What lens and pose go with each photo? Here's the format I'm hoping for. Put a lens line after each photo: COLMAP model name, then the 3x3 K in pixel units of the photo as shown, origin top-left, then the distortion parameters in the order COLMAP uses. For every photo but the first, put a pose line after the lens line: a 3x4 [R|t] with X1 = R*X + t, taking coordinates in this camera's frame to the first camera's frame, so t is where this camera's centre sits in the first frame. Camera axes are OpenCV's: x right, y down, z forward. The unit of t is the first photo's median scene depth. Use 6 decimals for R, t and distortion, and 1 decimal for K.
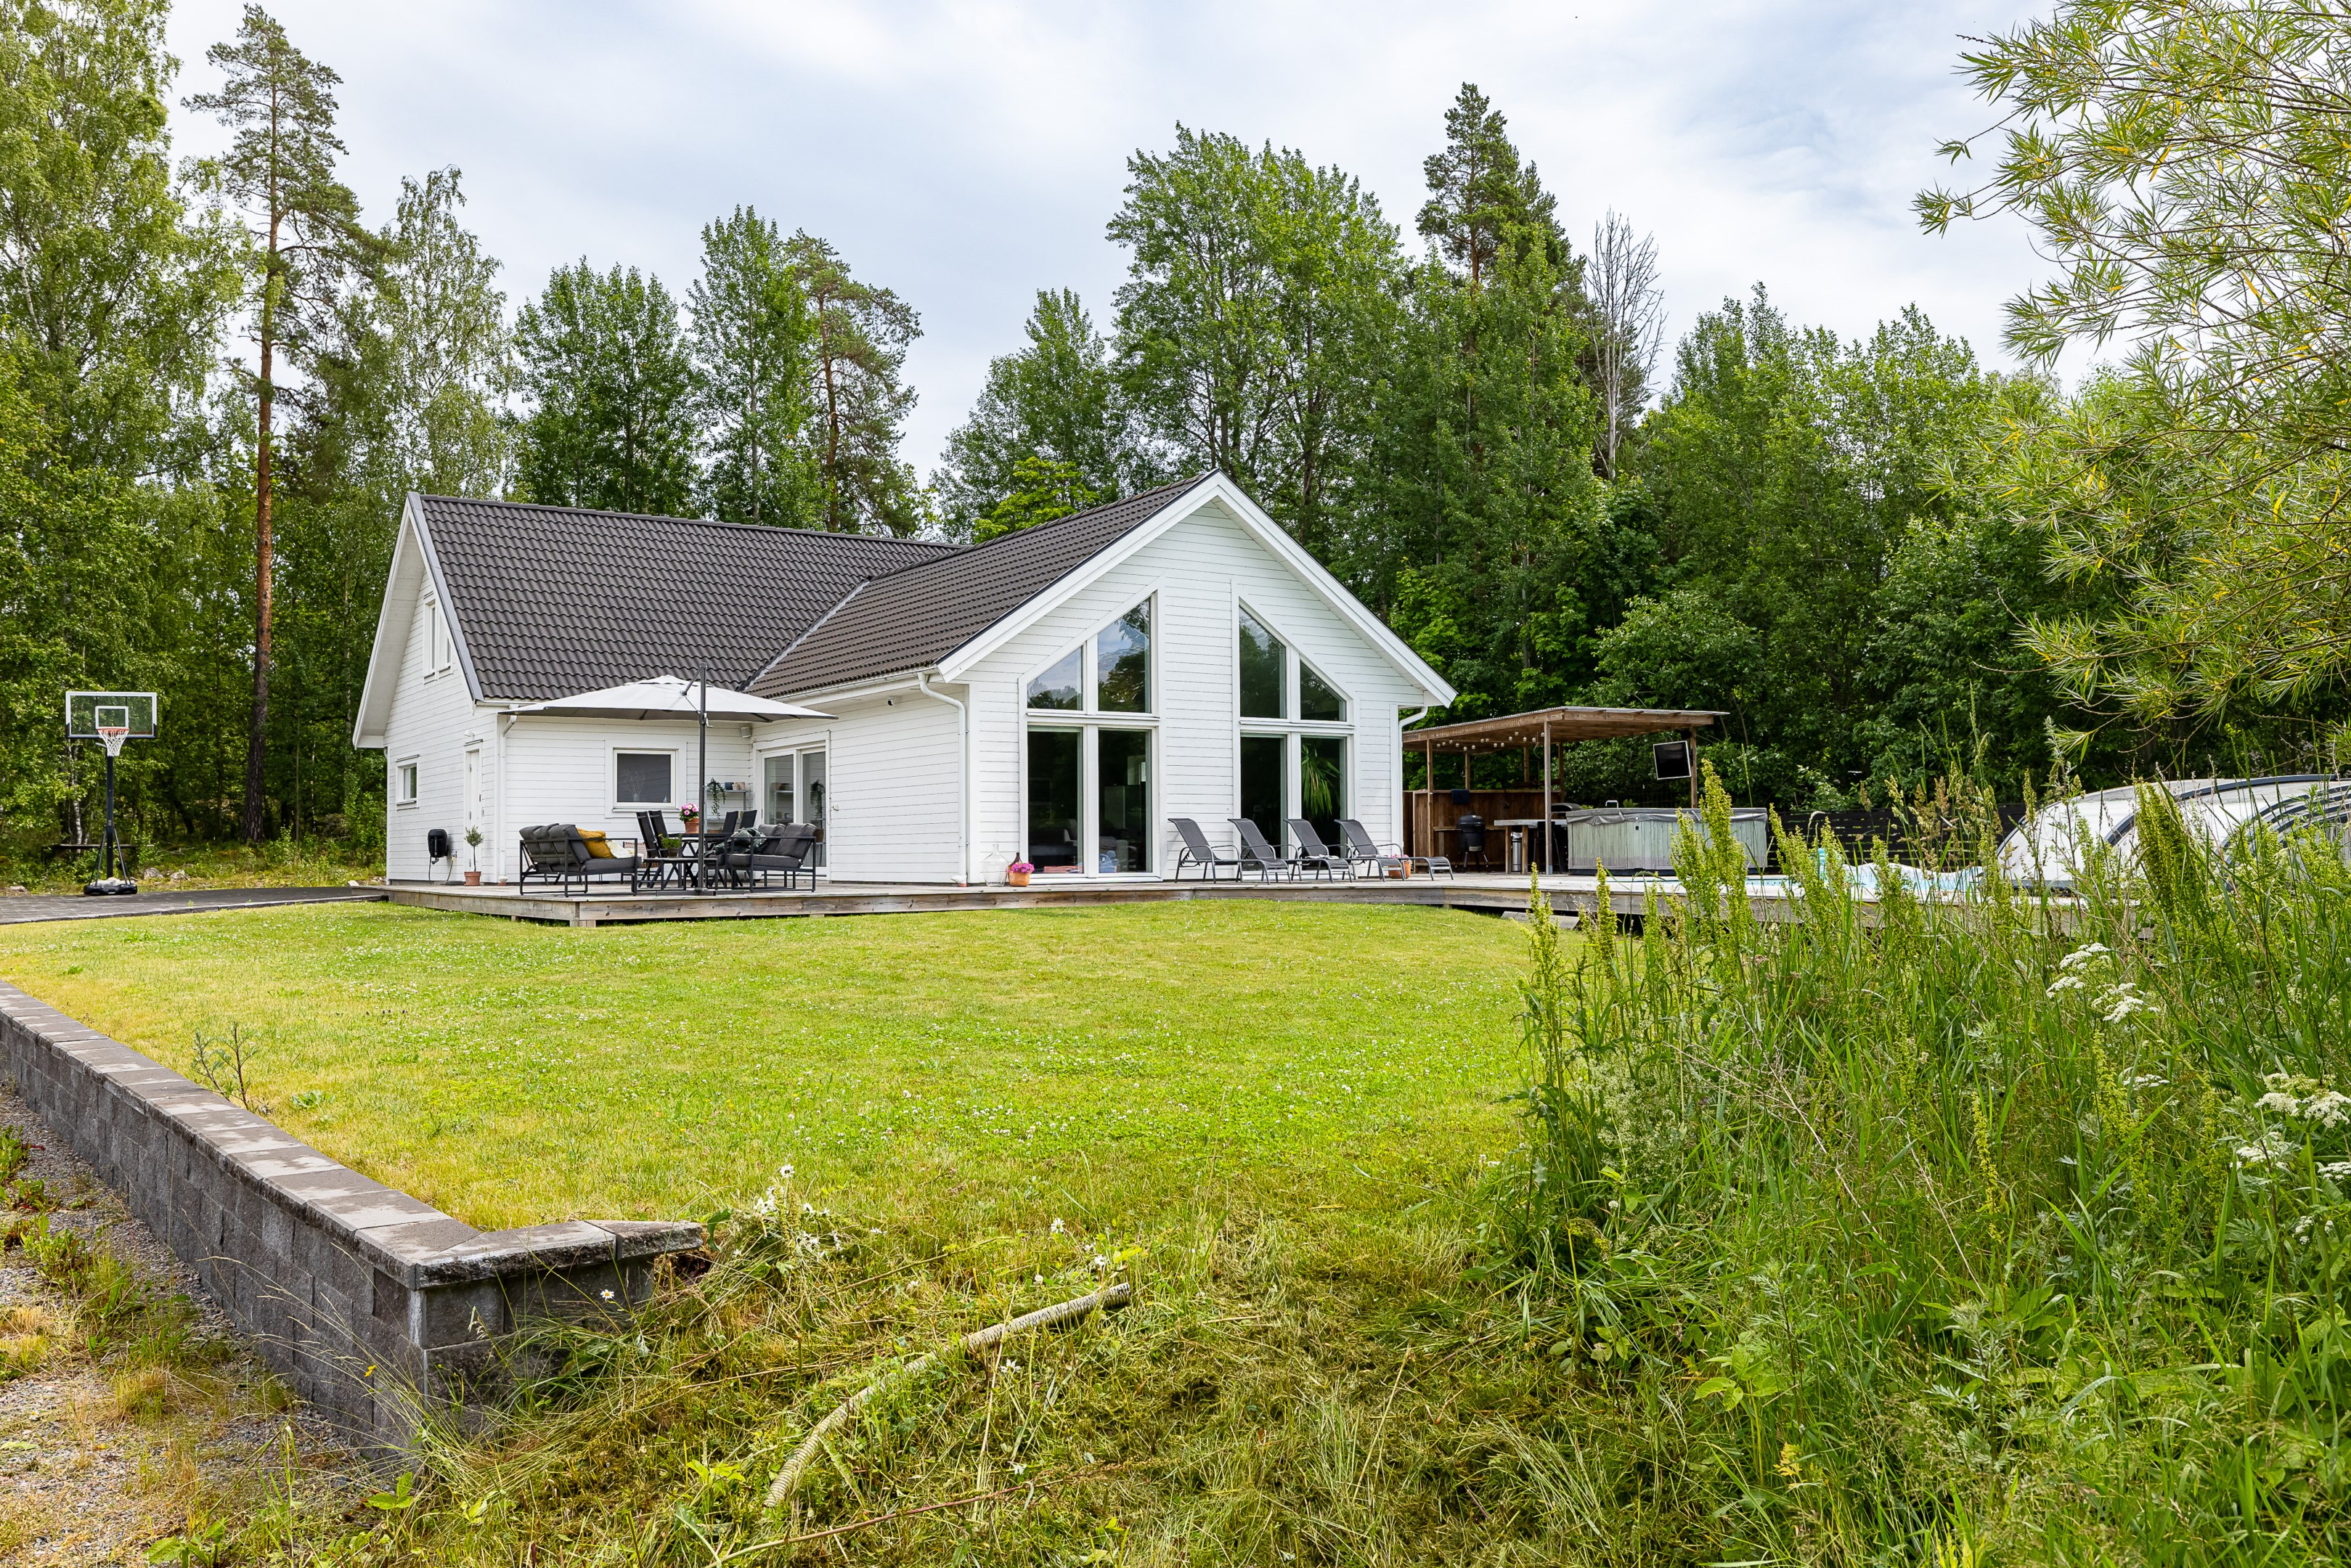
lens RADIAL K [[1860.7, 0, 1179.3], [0, 1860.7, 783.4], [0, 0, 1]] dist [0.005671, 0.003378]
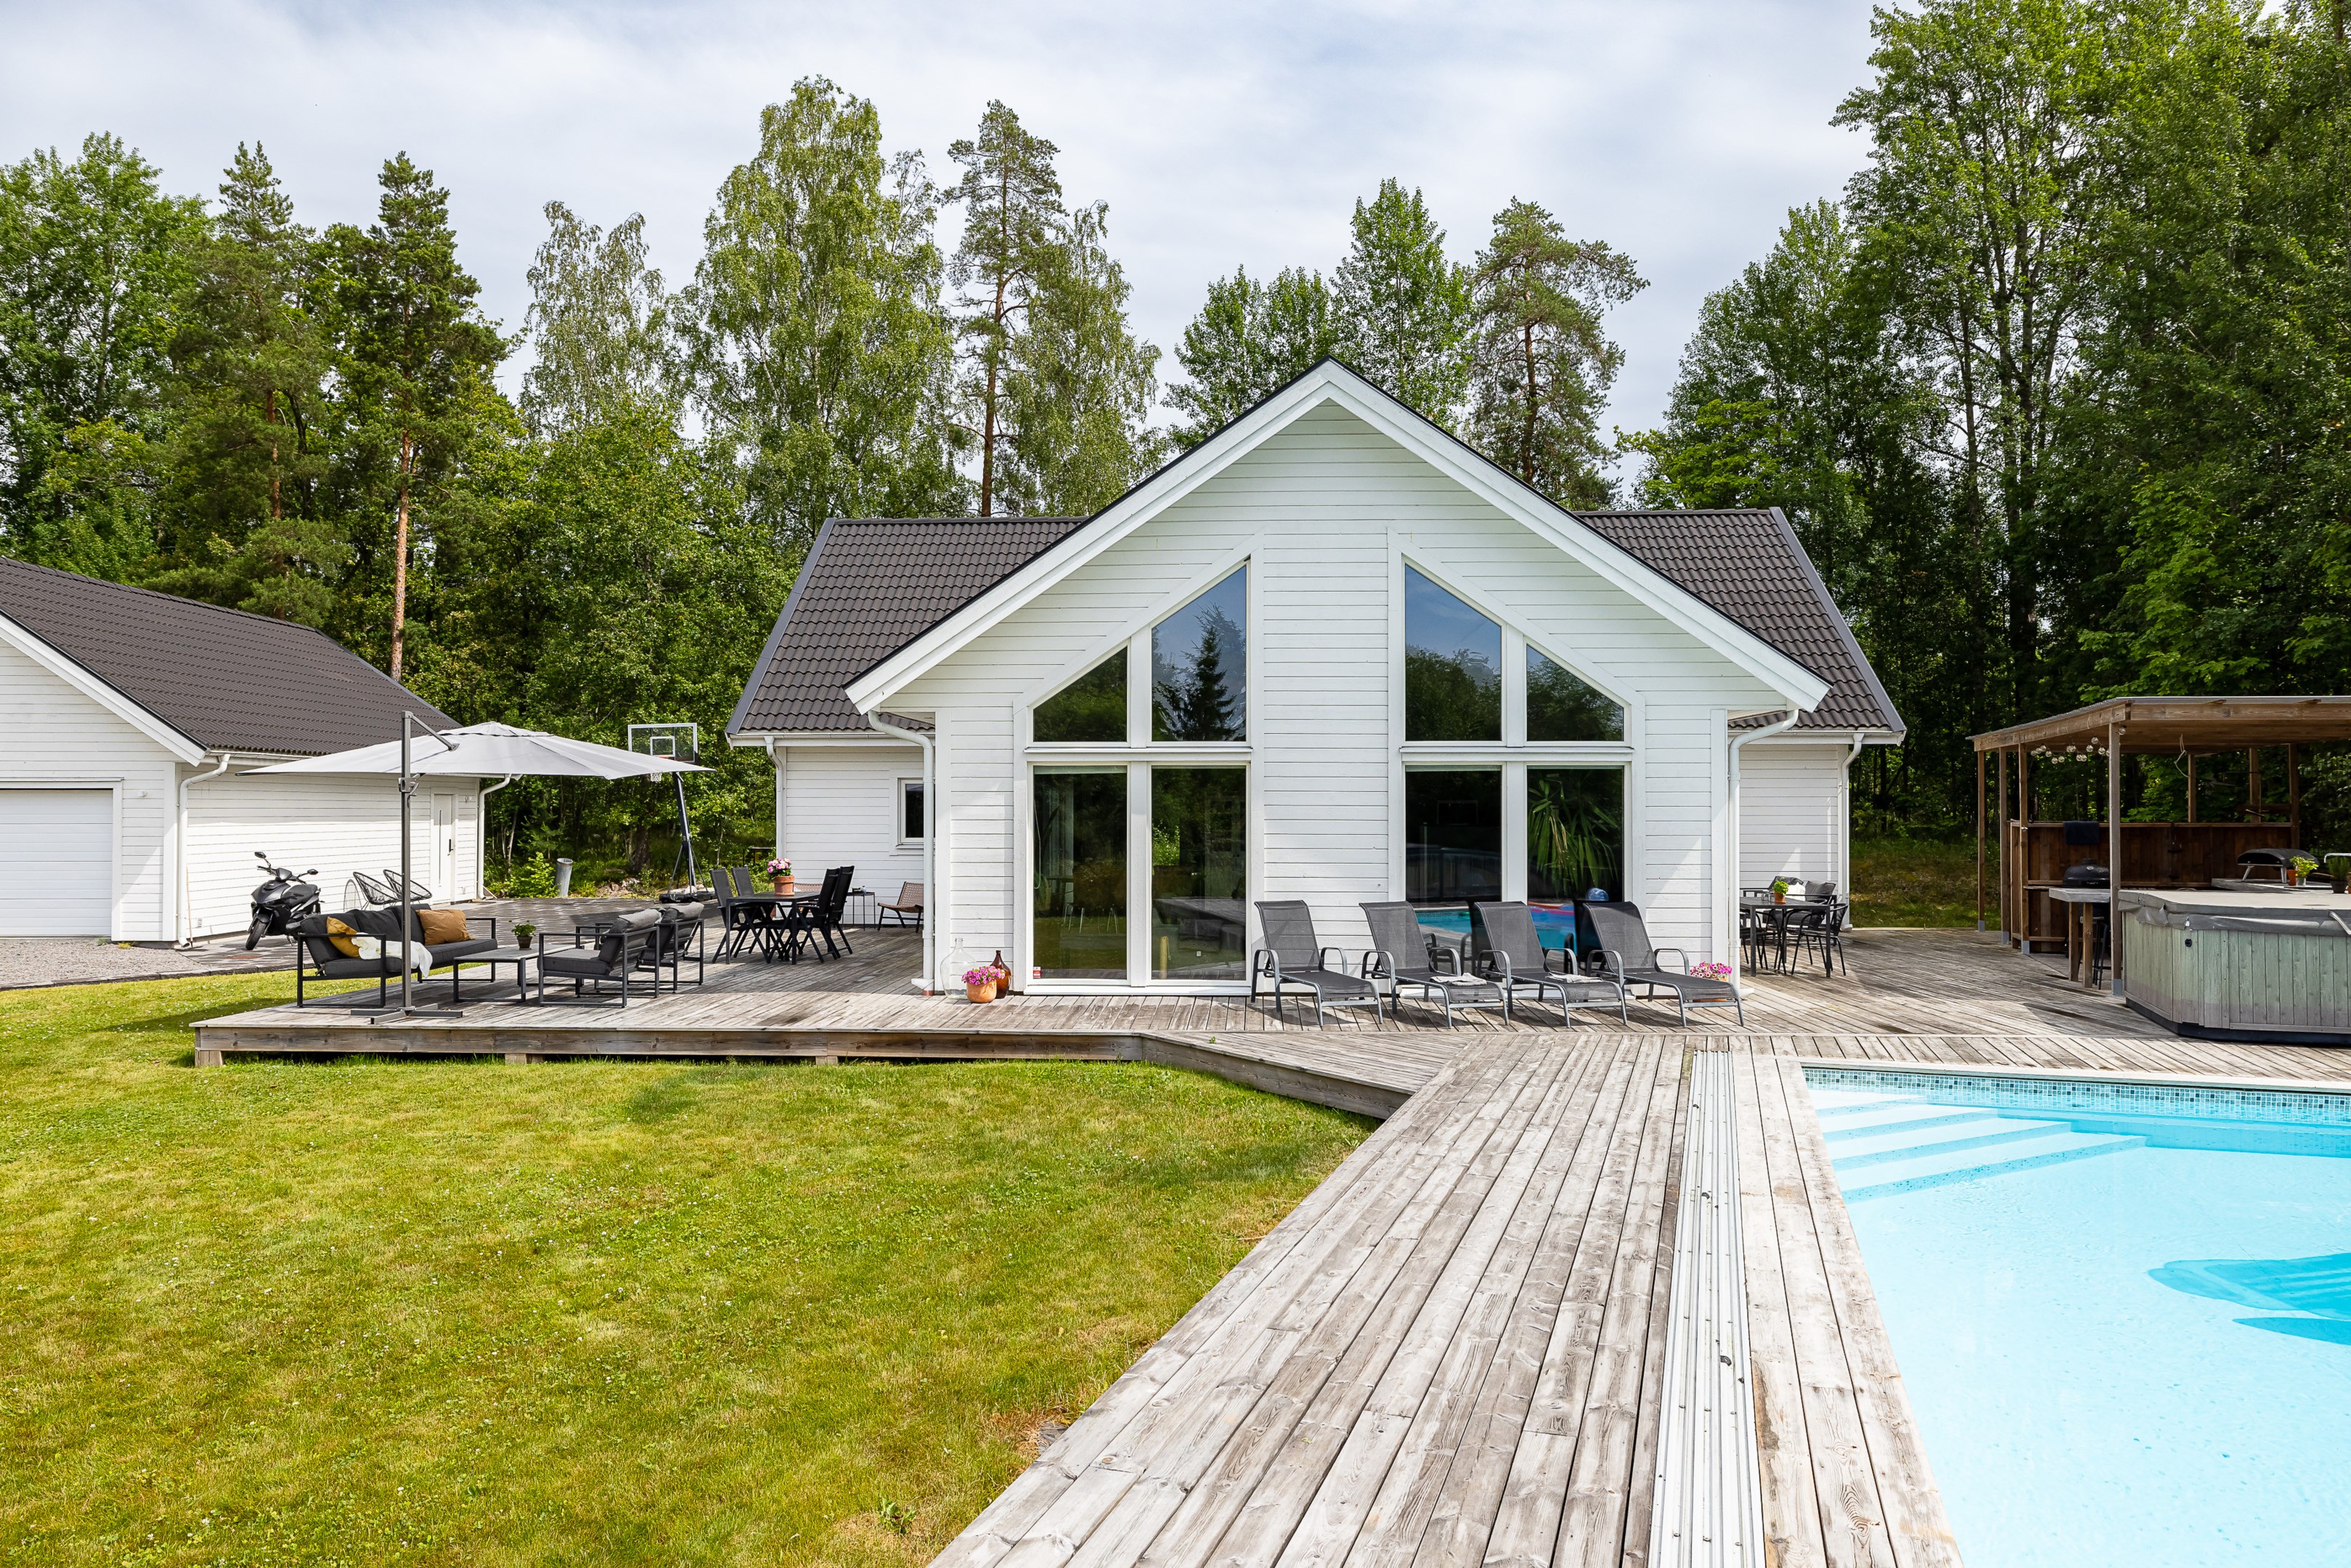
lens RADIAL K [[1552.8, 0, 1179.3], [0, 1552.8, 781.0], [0, 0, 1]] dist [0.006495, -0.000137]
pose [[0.803562, 0.000085, -0.595221, 0.264041], [0.015124, 0.999674, 0.020562, -0.031410], [0.595029, -0.025525, 0.803299, 0.479891]]
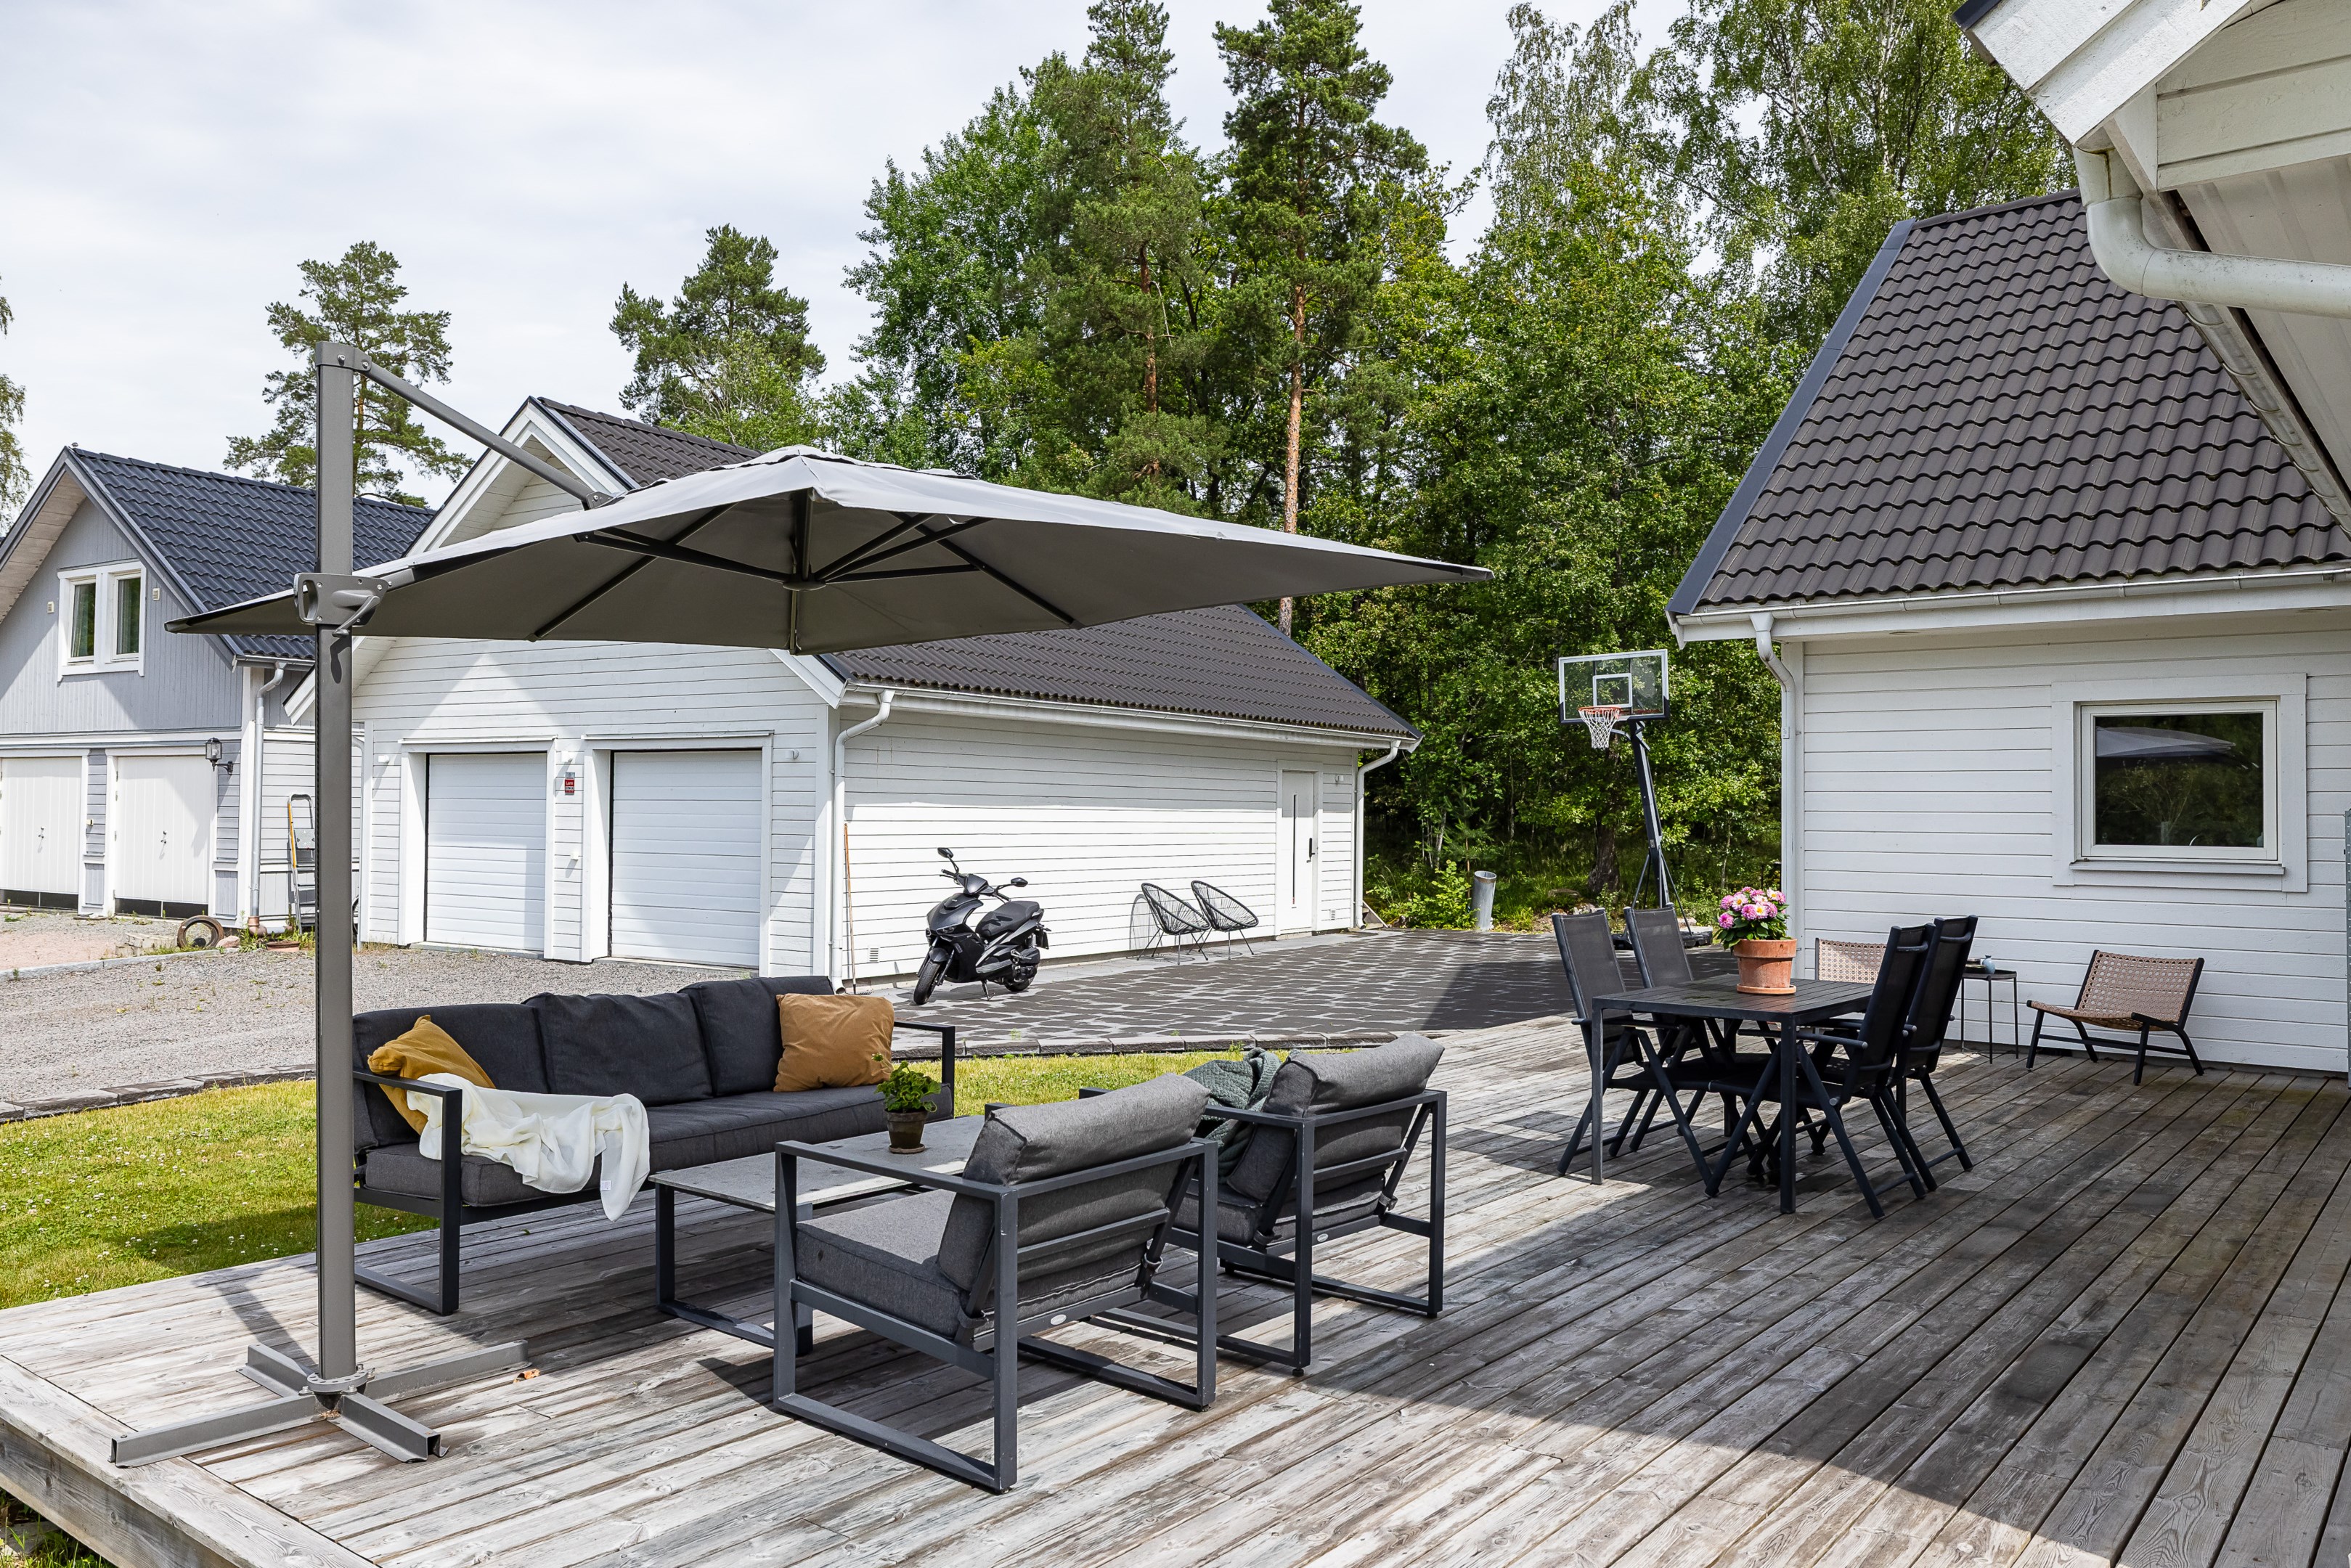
lens RADIAL K [[1724.6, 0, 1171.9], [0, 1724.6, 776.9], [0, 0, 1]] dist [-0.008151, -0.001148]
pose [[0.303233, -0.006287, -0.952896, 0.091937], [0.024001, 0.999711, 0.001041, -0.017761], [0.952614, -0.023186, 0.303297, 0.628696]]
